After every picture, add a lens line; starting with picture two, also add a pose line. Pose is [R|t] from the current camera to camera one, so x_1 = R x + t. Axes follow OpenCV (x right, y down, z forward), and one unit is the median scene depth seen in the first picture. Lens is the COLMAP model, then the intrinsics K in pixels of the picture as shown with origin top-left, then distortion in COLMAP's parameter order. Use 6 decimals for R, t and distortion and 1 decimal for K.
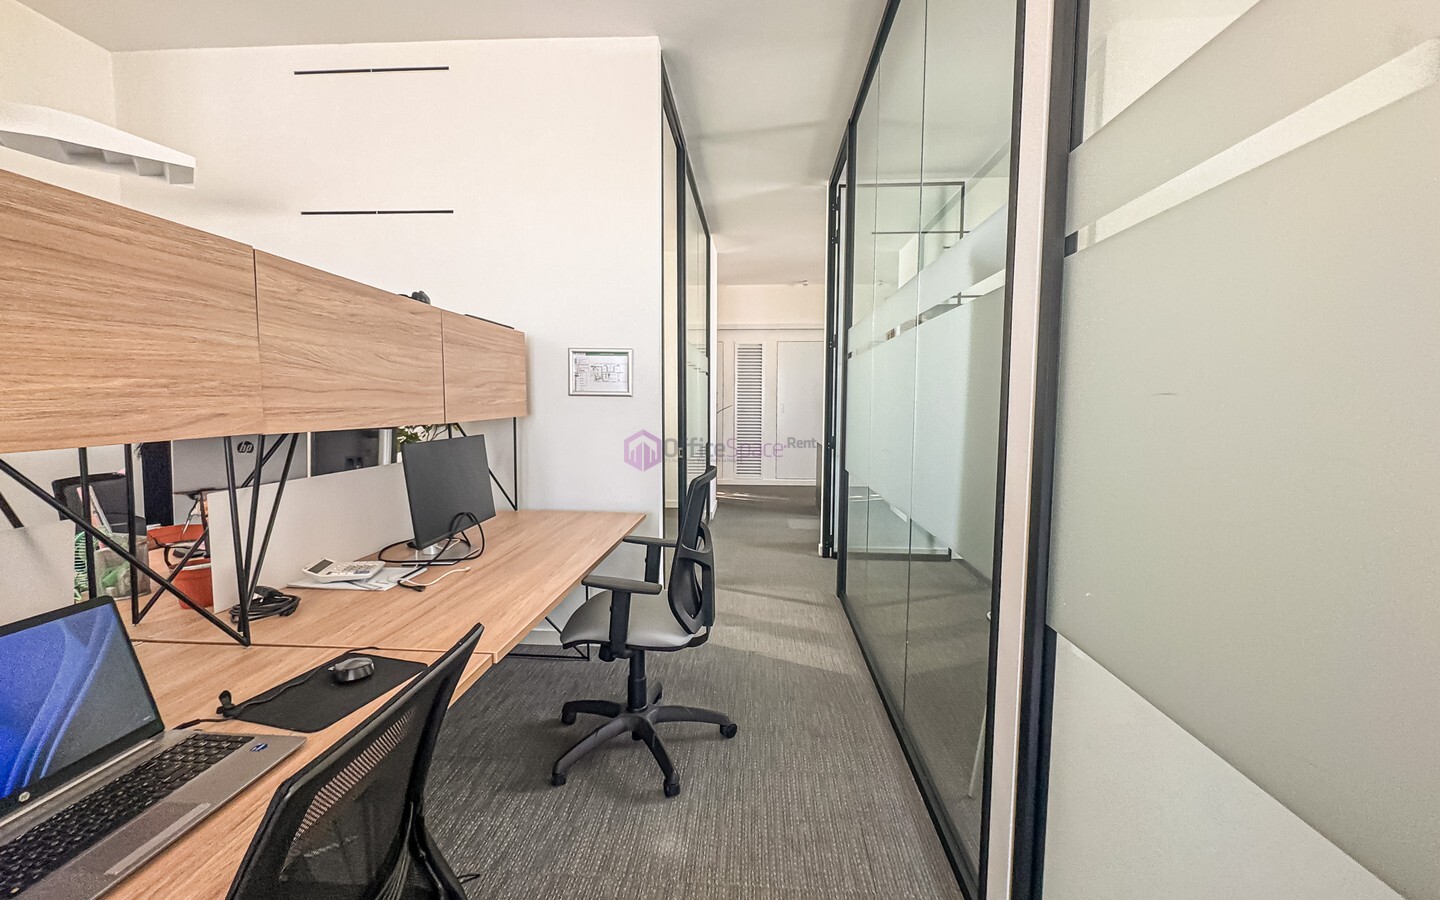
lens RADIAL K [[574.1, 0, 716.4], [0, 574.1, 438.7], [0, 0, 1]] dist [-0.001737, -0.000356]
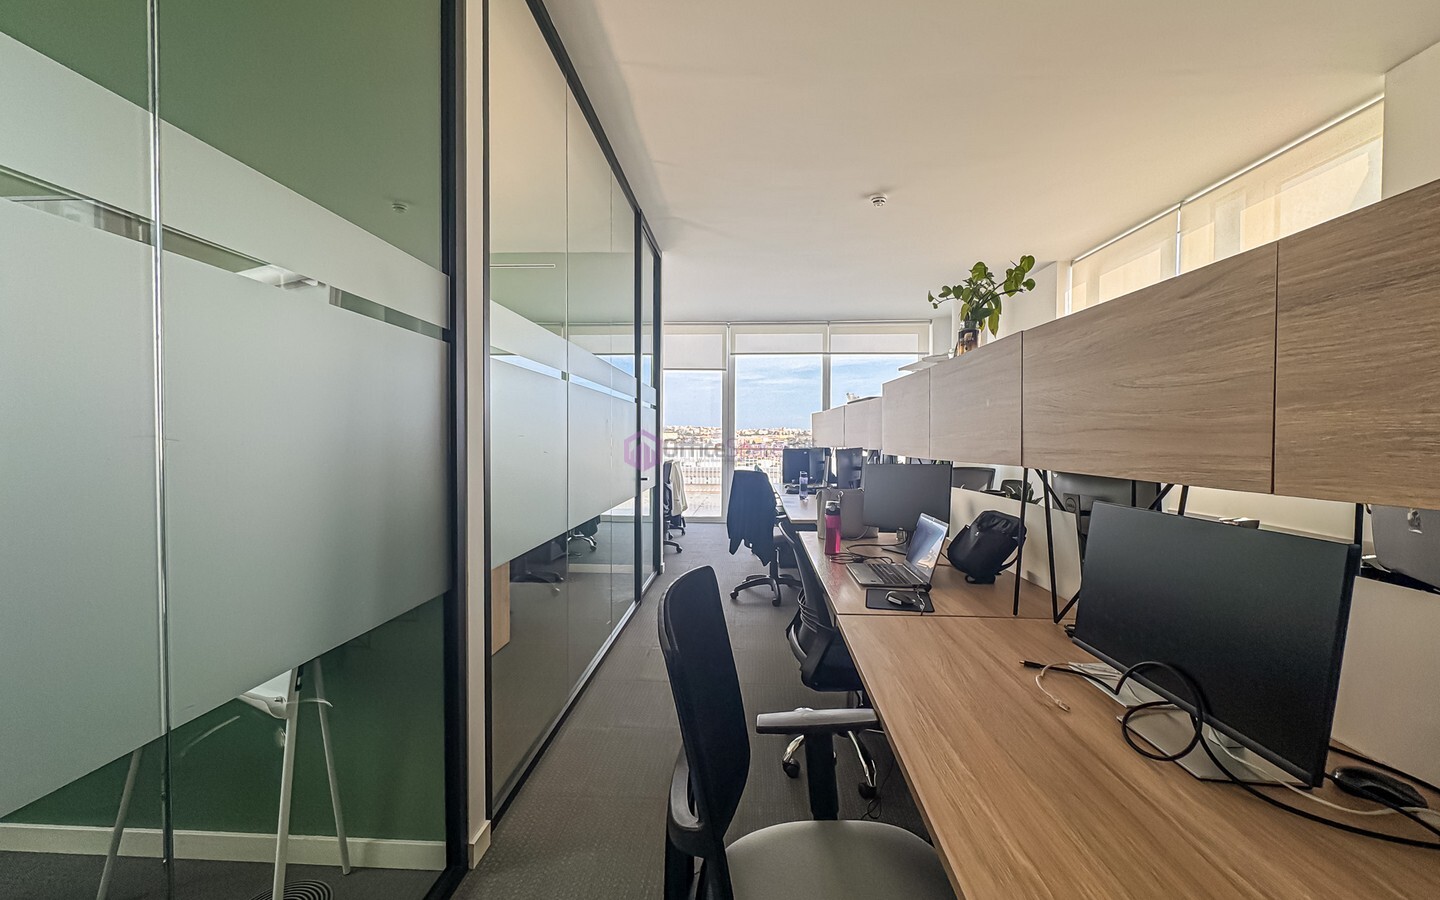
lens RADIAL K [[577.5, 0, 717.8], [0, 577.5, 449.6], [0, 0, 1]] dist [-0.000231, -0.000001]
pose [[-0.999777, 0.005206, -0.020451, -0.040179], [0.003493, 0.996549, 0.082931, -0.127855], [0.020812, 0.082841, -0.996345, 1.825207]]
